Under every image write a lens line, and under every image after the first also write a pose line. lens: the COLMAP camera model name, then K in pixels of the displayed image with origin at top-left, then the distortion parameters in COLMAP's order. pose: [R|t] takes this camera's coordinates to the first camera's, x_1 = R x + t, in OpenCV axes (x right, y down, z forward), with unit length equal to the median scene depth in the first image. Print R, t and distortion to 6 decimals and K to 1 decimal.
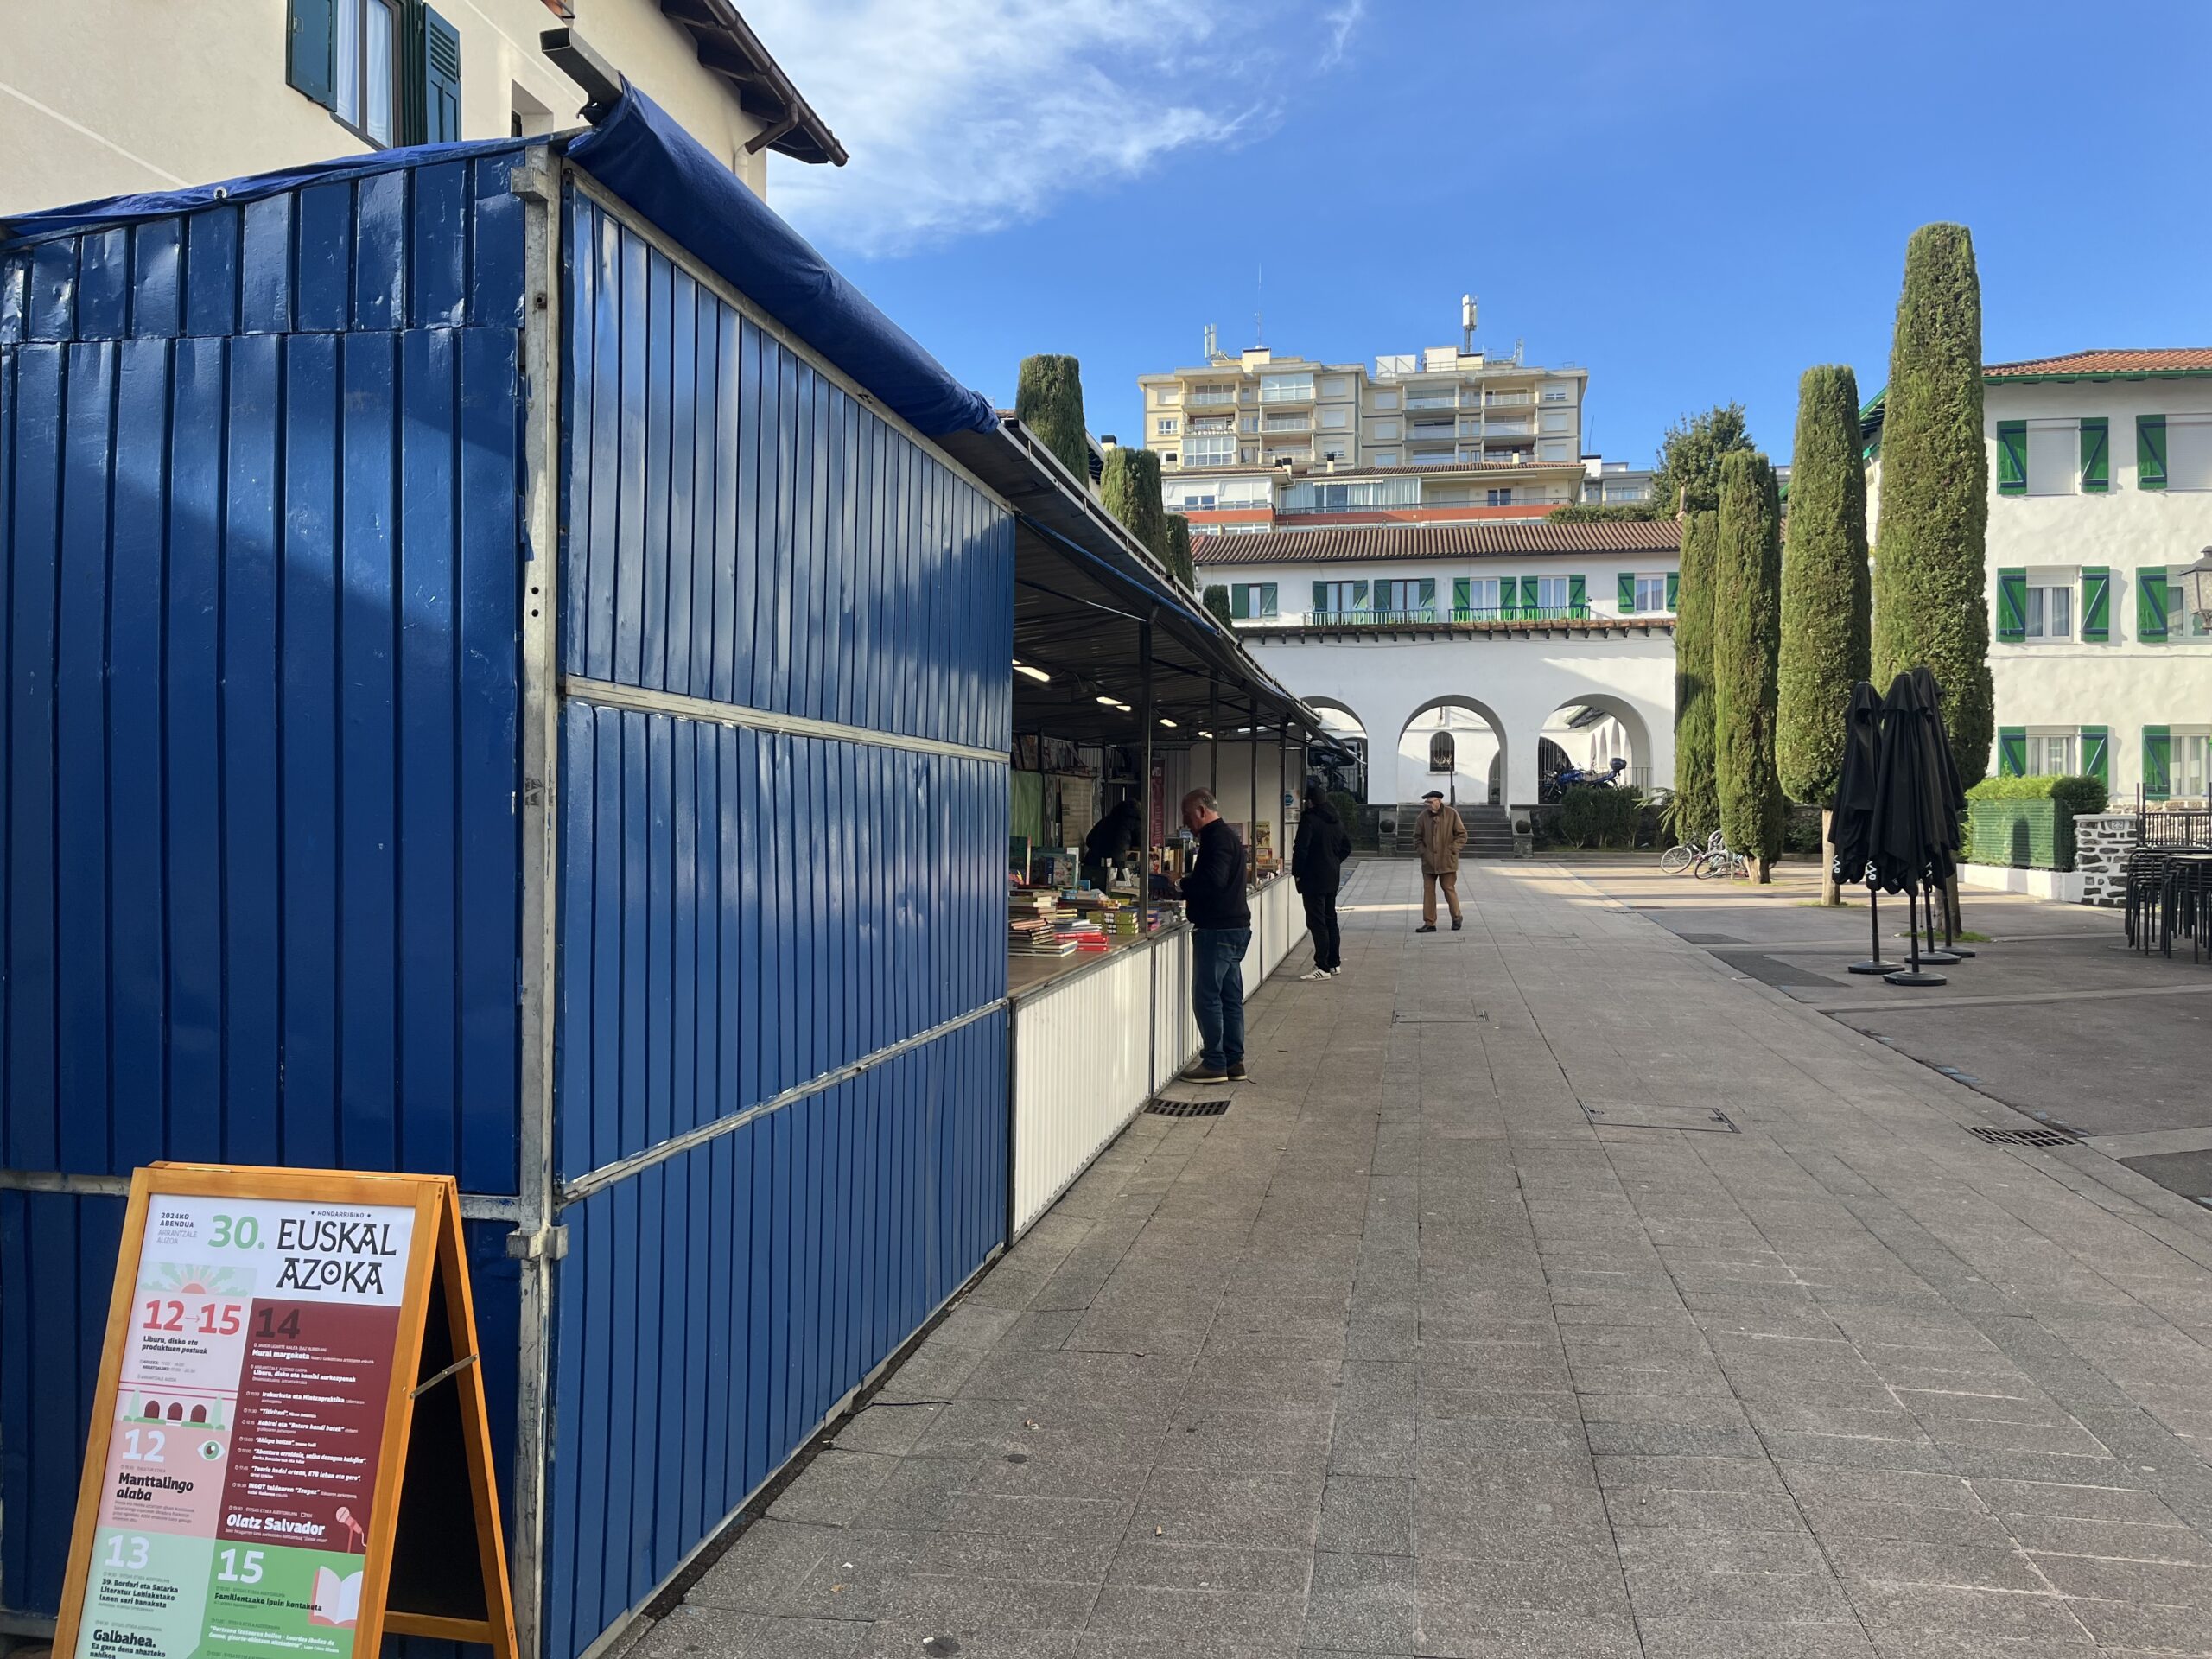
lens RADIAL K [[1660.6, 0, 1117.1], [0, 1660.6, 860.8], [0, 0, 1]] dist [0.074050, -0.088952]
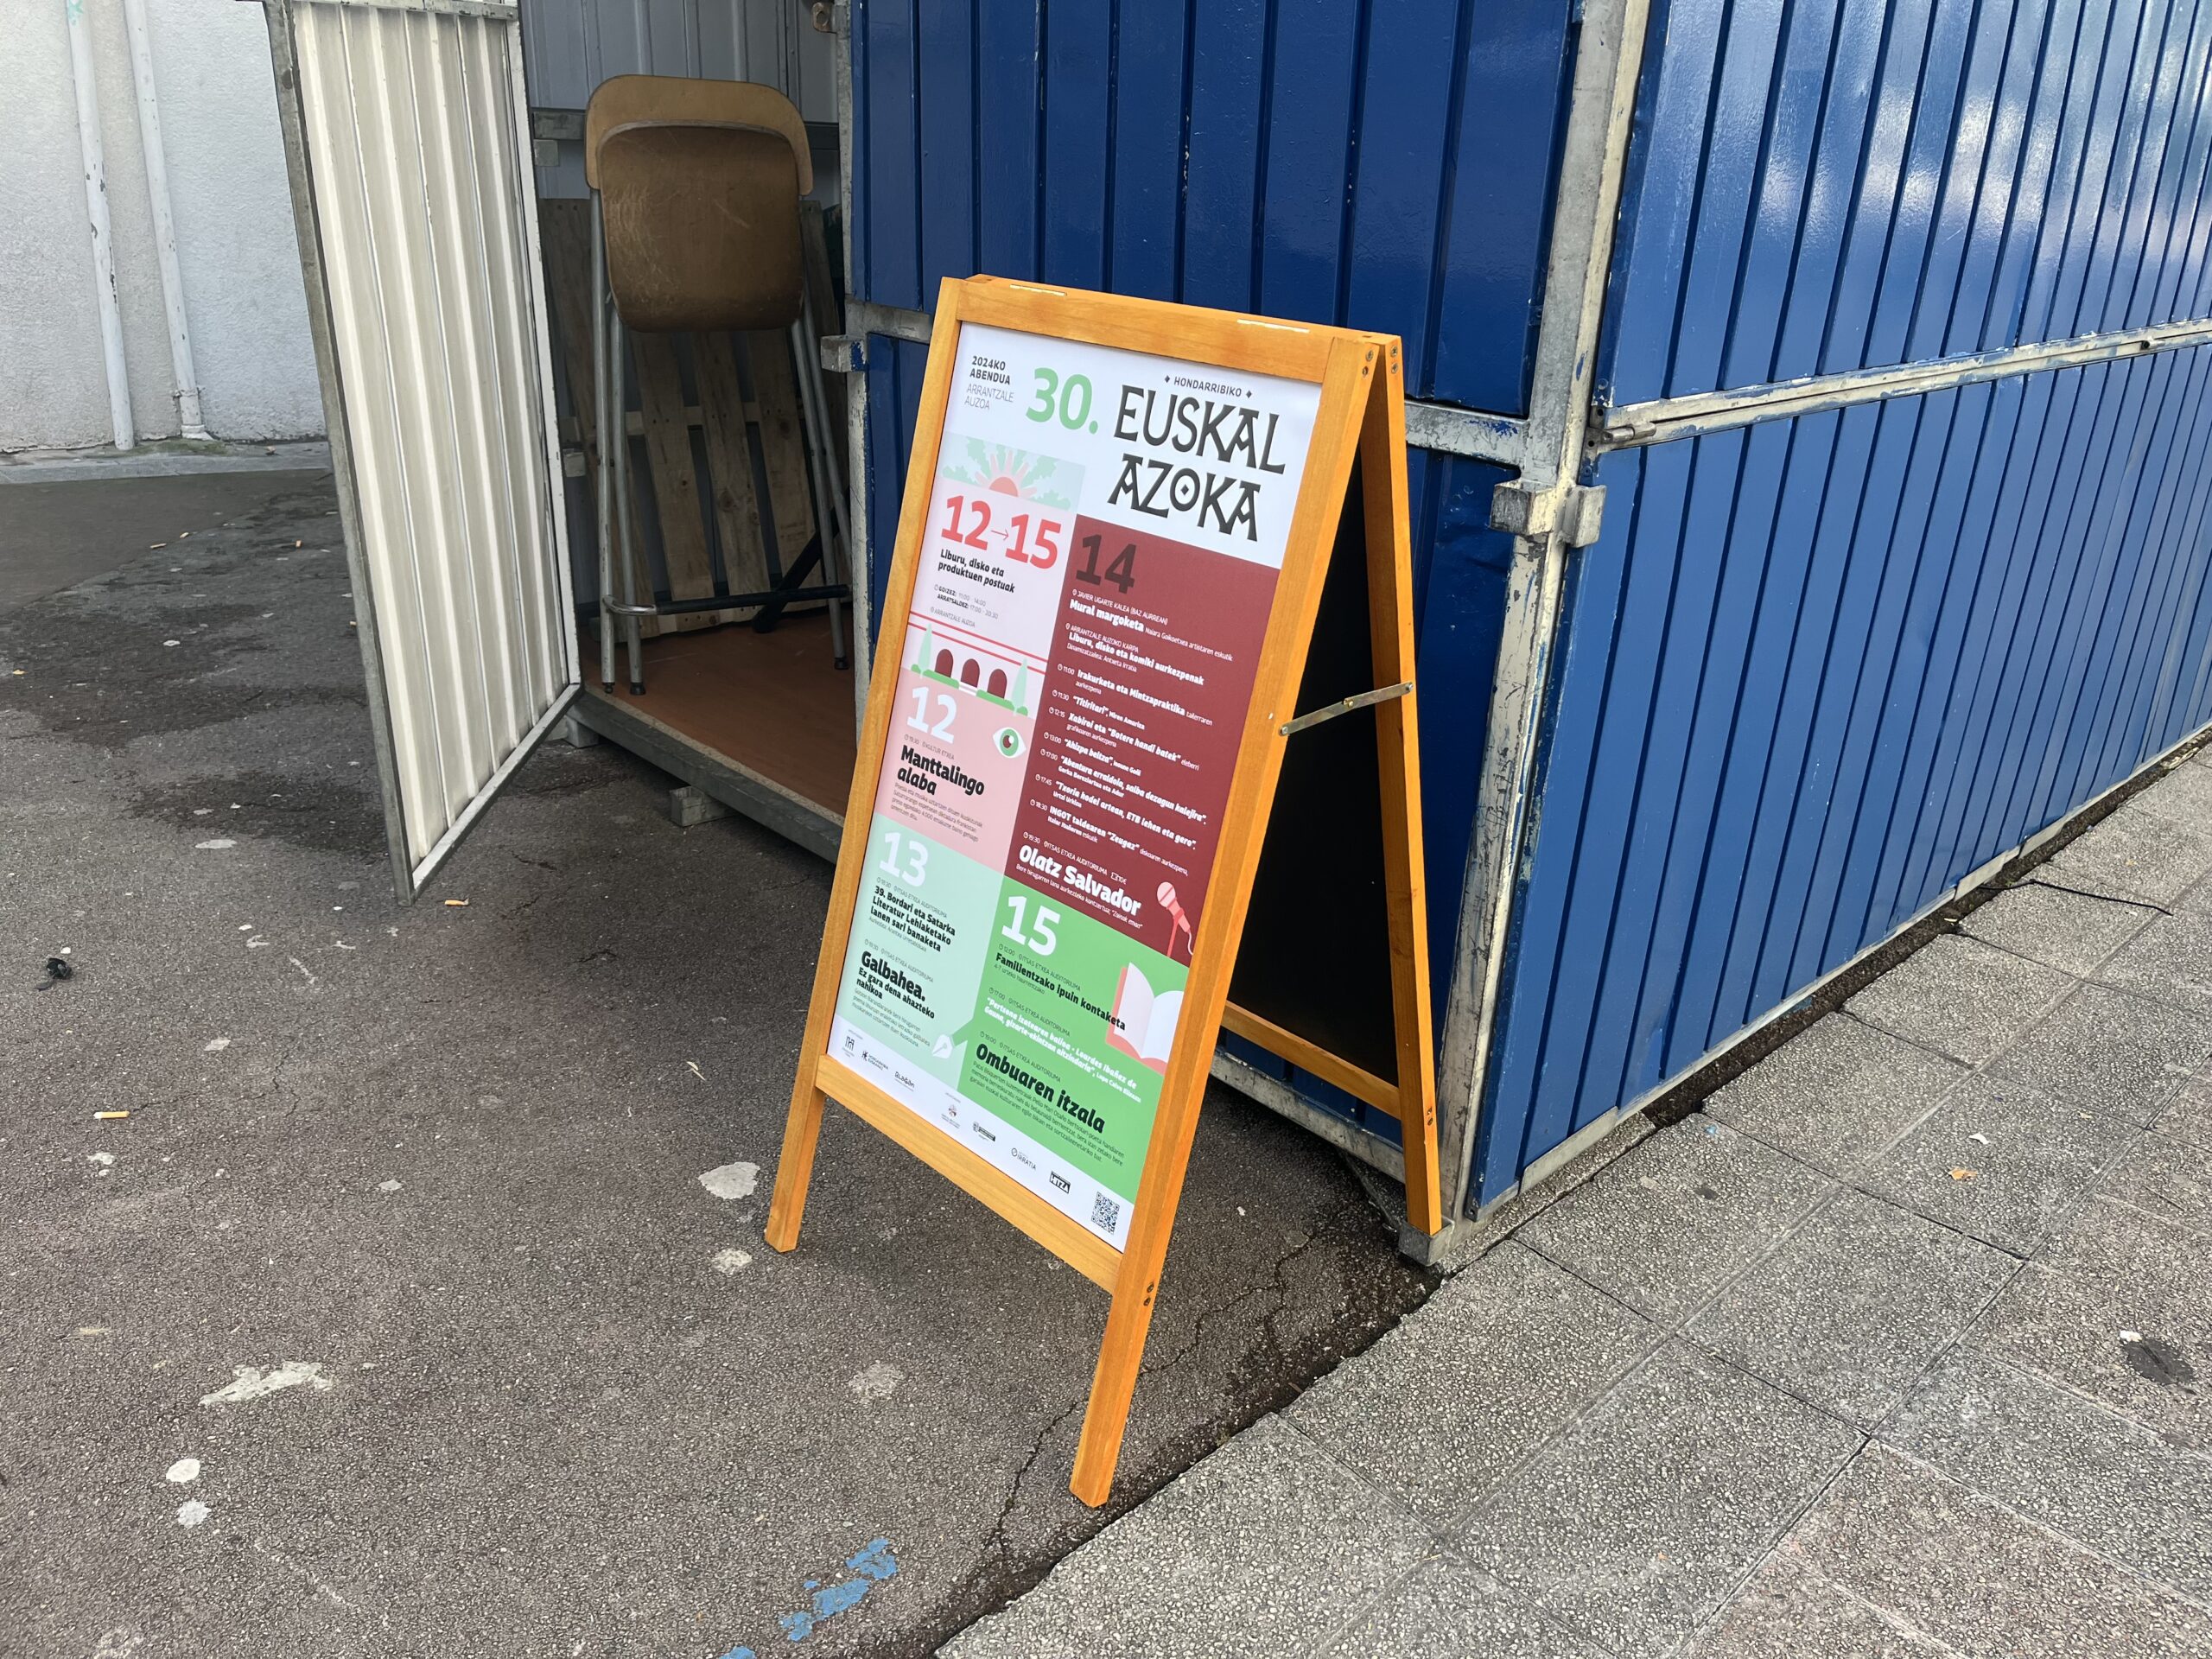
lens RADIAL K [[1752.6, 0, 1106.0], [0, 1752.6, 829.5], [0, 0, 1]] dist [0.030865, -0.002011]
pose [[0.811162, 0.245351, -0.530866, -0.148331], [-0.046273, 0.931821, 0.359956, 0.139898], [0.582988, -0.267418, 0.767211, 0.501923]]
